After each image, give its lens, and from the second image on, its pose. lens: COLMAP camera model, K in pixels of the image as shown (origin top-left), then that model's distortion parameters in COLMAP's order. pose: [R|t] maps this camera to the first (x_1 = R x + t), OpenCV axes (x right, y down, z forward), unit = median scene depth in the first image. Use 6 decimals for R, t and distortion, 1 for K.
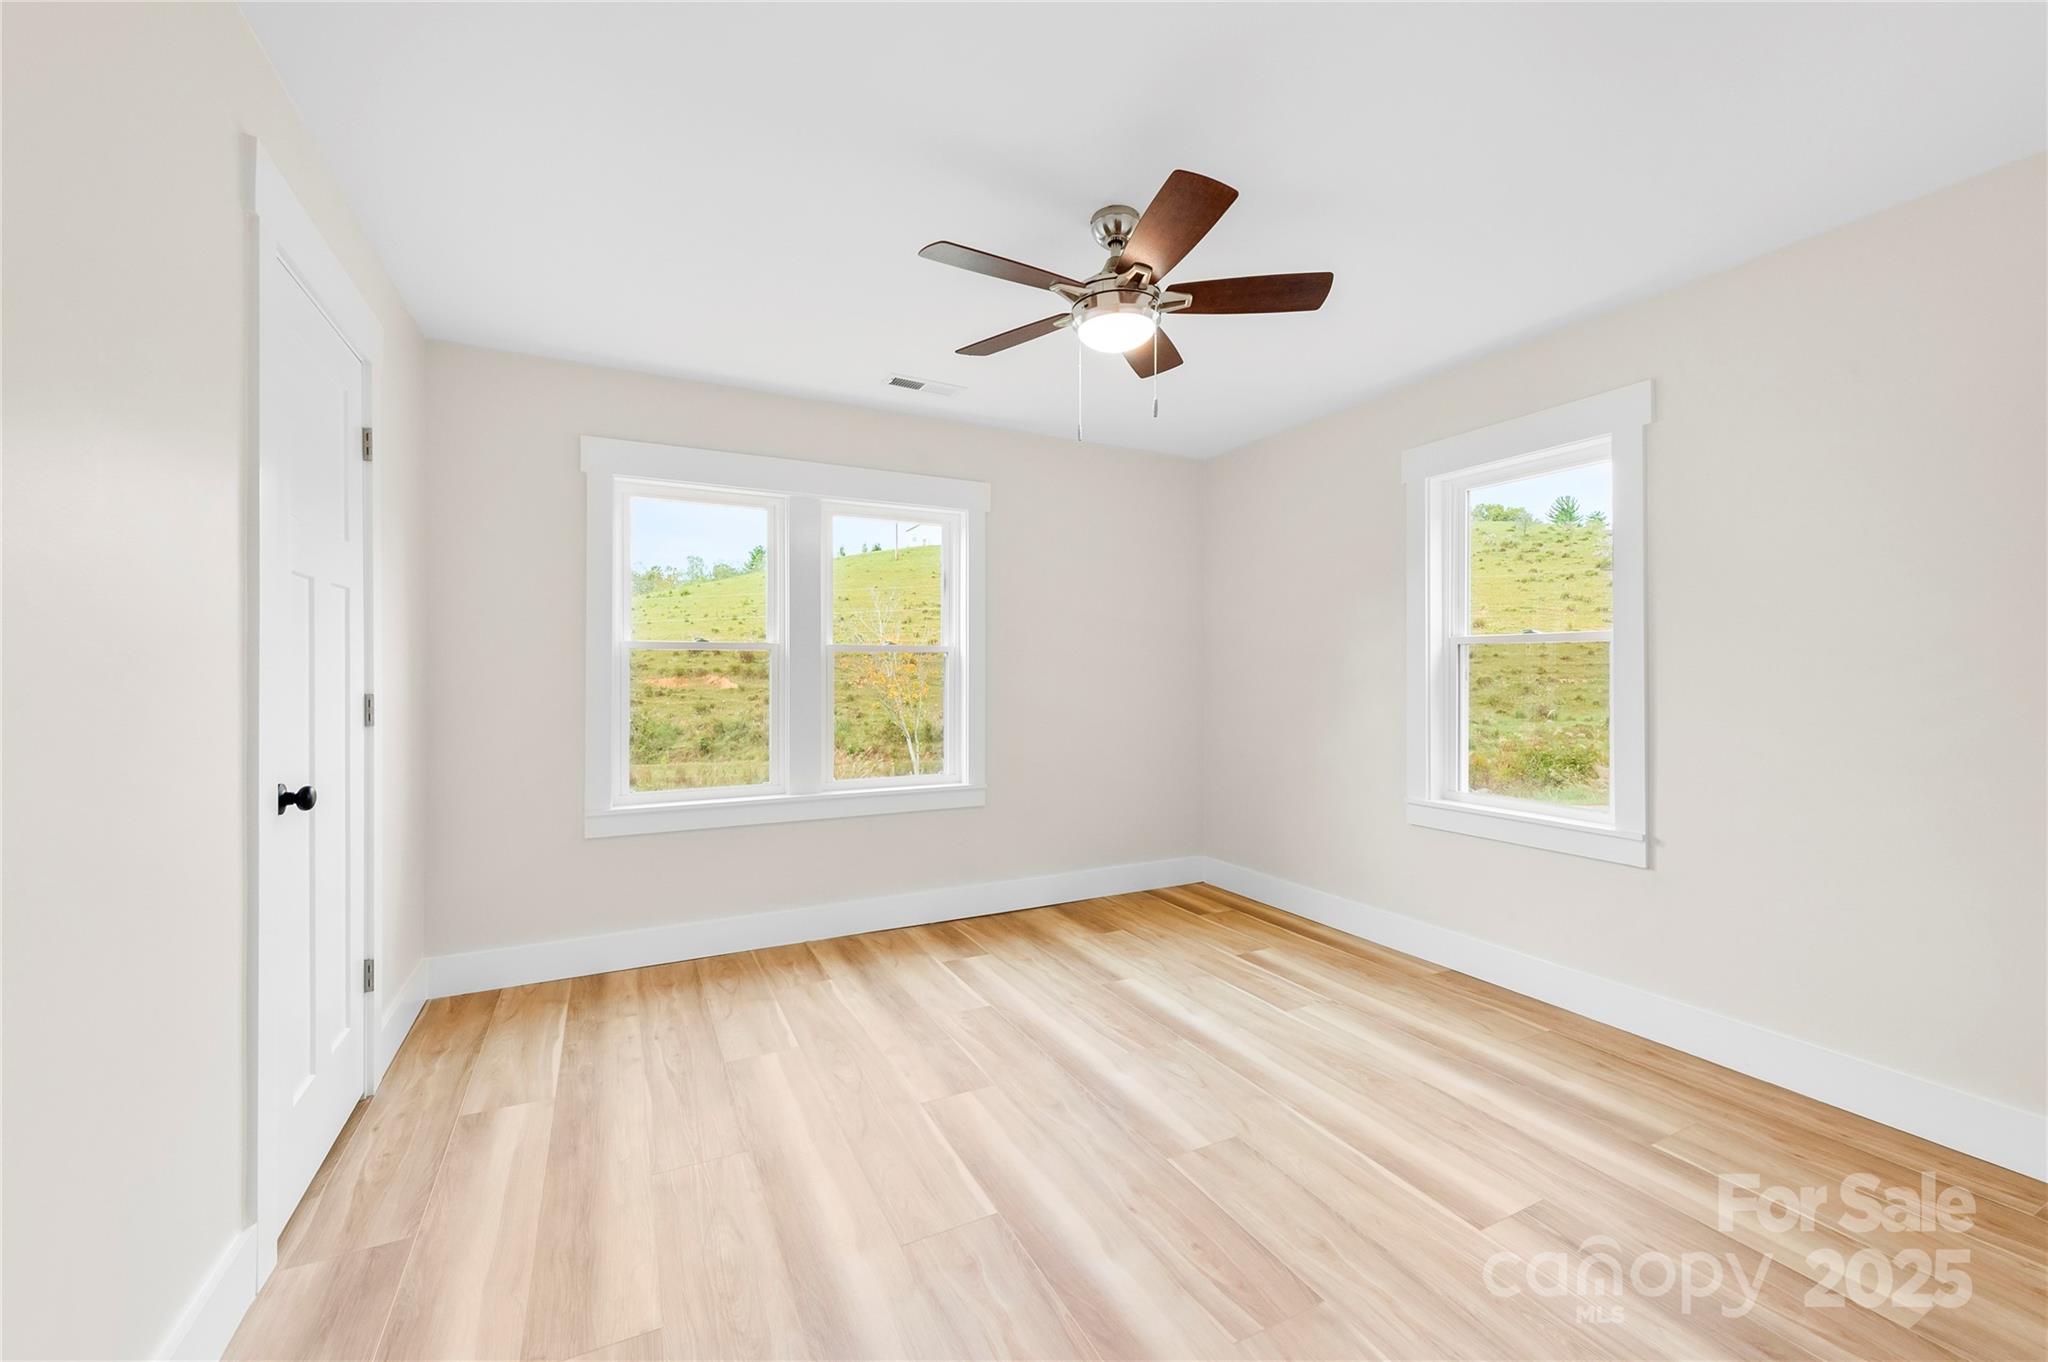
lens RADIAL K [[808.3, 0, 1021.6], [0, 808.3, 672.0], [0, 0, 1]] dist [0.020202, -0.006336]
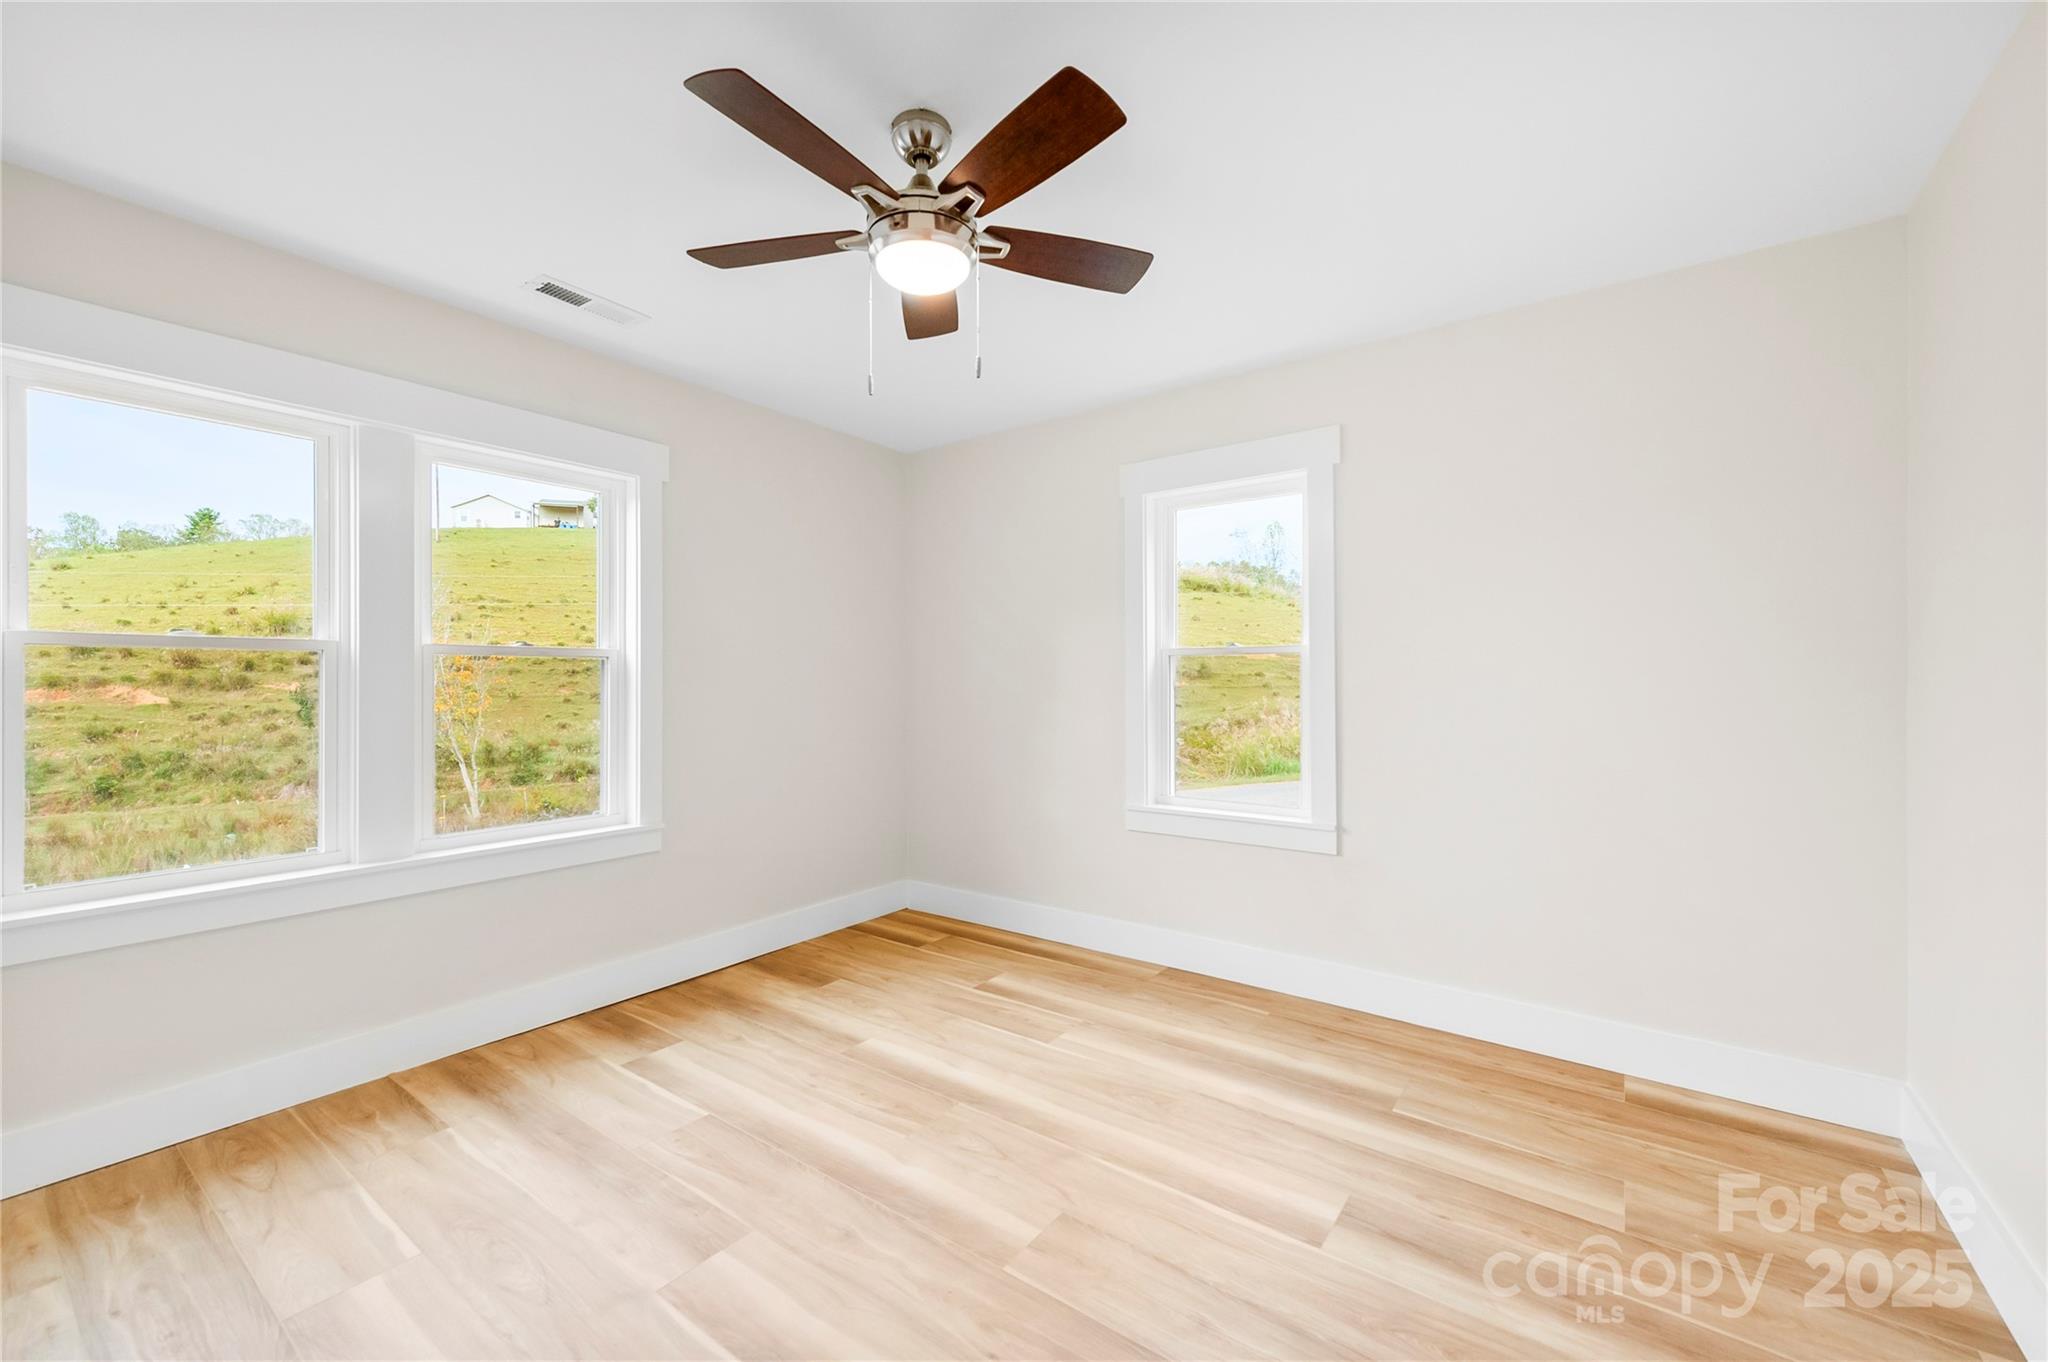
lens RADIAL K [[819.0, 0, 1021.2], [0, 819.0, 677.5], [0, 0, 1]] dist [0.019566, -0.005810]
pose [[0.894020, 0.000733, 0.448026, -0.114563], [0.000875, 0.999994, -0.003381, -0.001760], [-0.448026, 0.003414, 0.894014, 0.146929]]
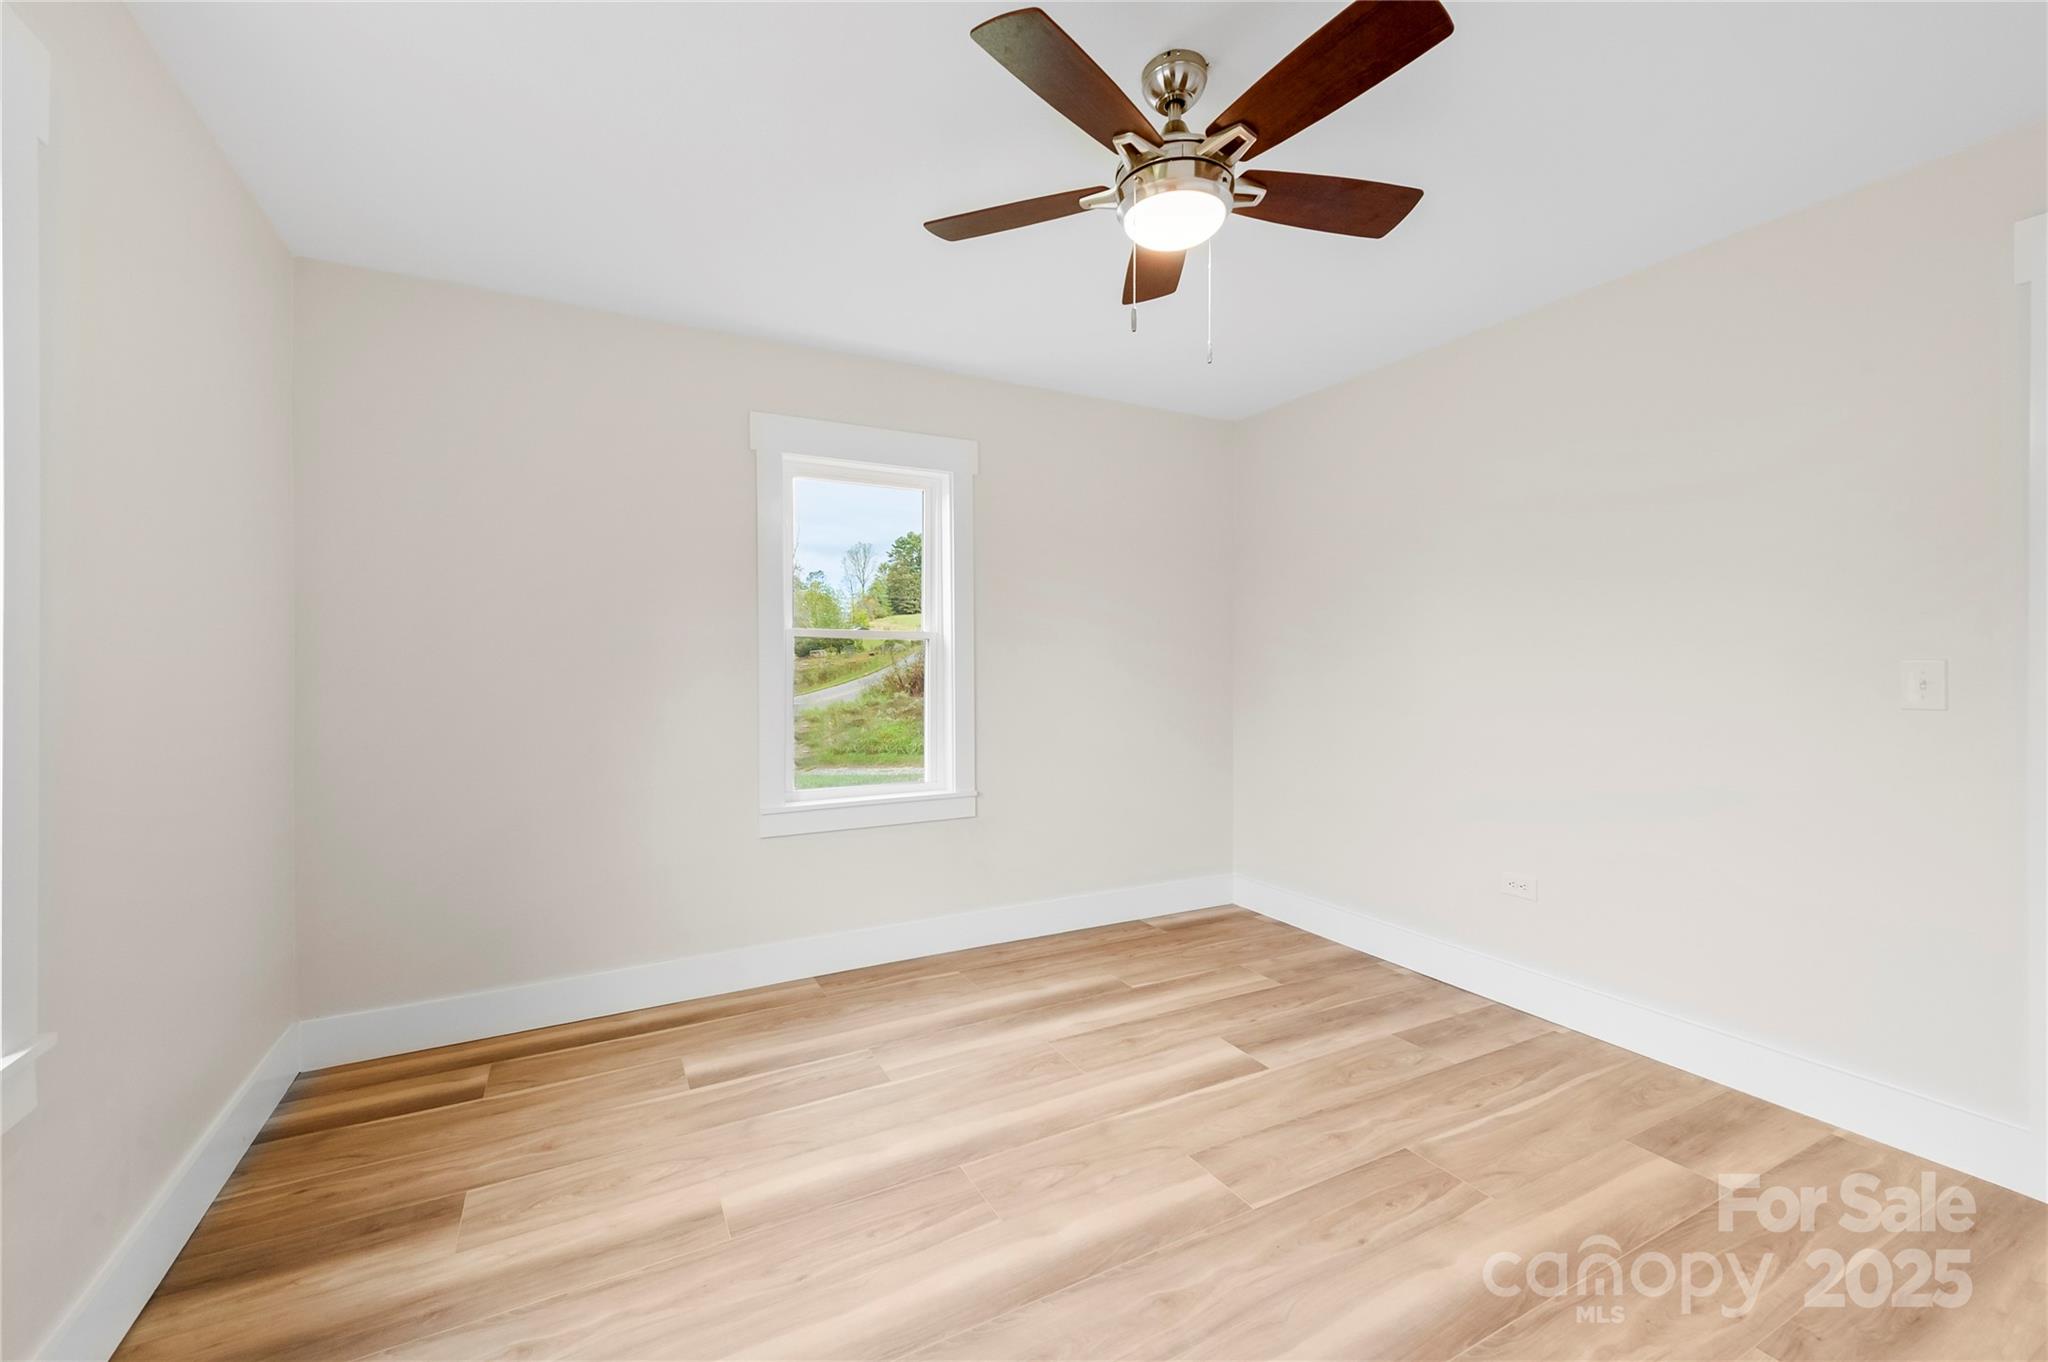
lens RADIAL K [[819.0, 0, 1021.2], [0, 819.0, 677.5], [0, 0, 1]] dist [0.019566, -0.005810]
pose [[-0.020183, -0.013079, 0.999711, -0.447528], [0.000909, 0.999914, 0.013100, 0.001414], [-0.999796, 0.001173, -0.020169, 0.794896]]
